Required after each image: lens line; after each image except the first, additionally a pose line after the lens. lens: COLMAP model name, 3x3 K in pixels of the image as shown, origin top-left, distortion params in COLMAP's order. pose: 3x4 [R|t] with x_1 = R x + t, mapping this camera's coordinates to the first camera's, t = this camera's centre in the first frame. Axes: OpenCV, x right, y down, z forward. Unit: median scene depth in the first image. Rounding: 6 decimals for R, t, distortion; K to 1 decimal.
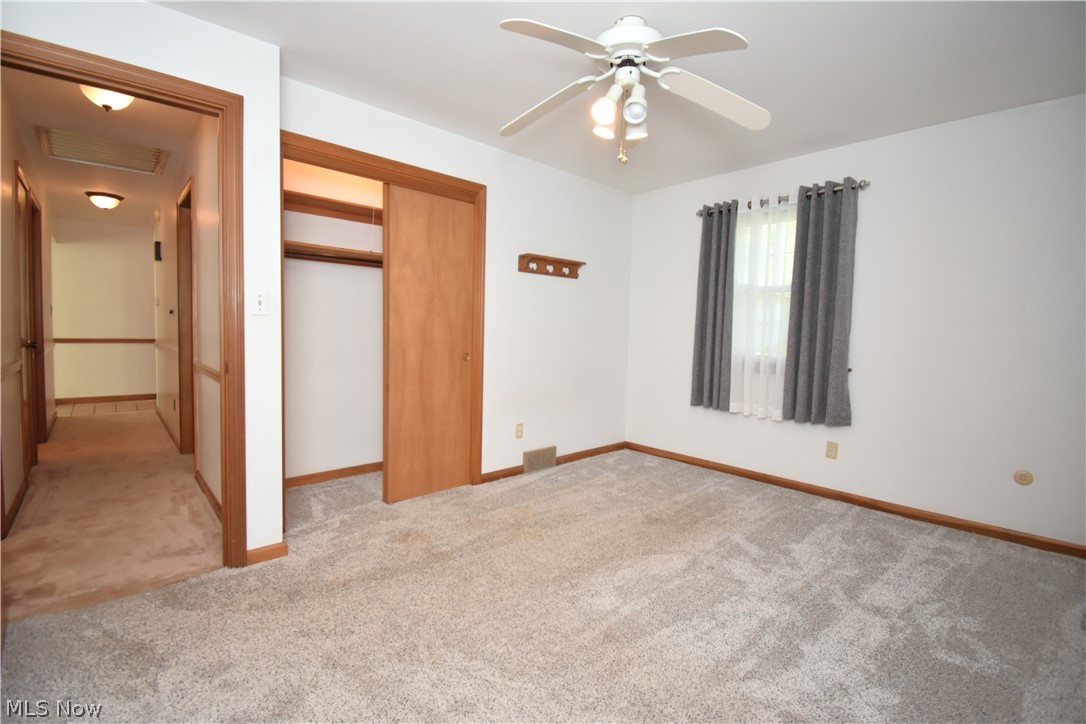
lens RADIAL K [[490.5, 0, 547.1], [0, 490.5, 361.2], [0, 0, 1]] dist [0.005711, -0.015410]
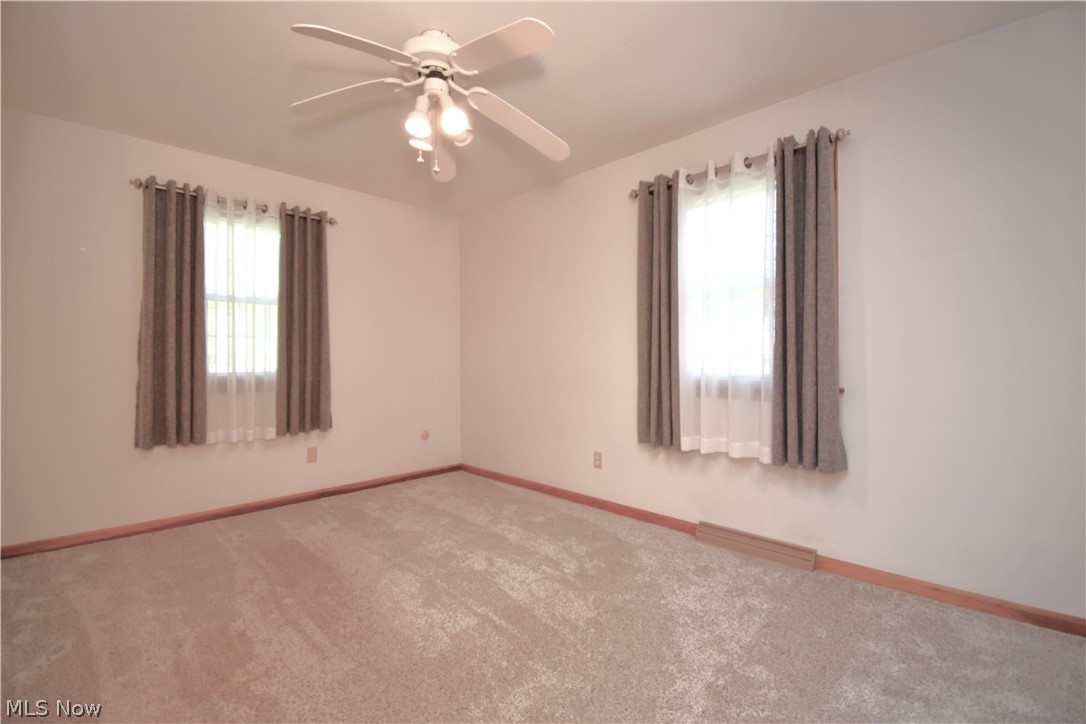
lens RADIAL K [[490.5, 0, 546.3], [0, 490.5, 359.8], [0, 0, 1]] dist [0.005711, -0.015410]
pose [[-0.062962, -0.023122, 0.997748, -1.073038], [0.066242, 0.997430, 0.027295, -0.048008], [-0.995815, 0.067811, -0.061268, 1.086833]]
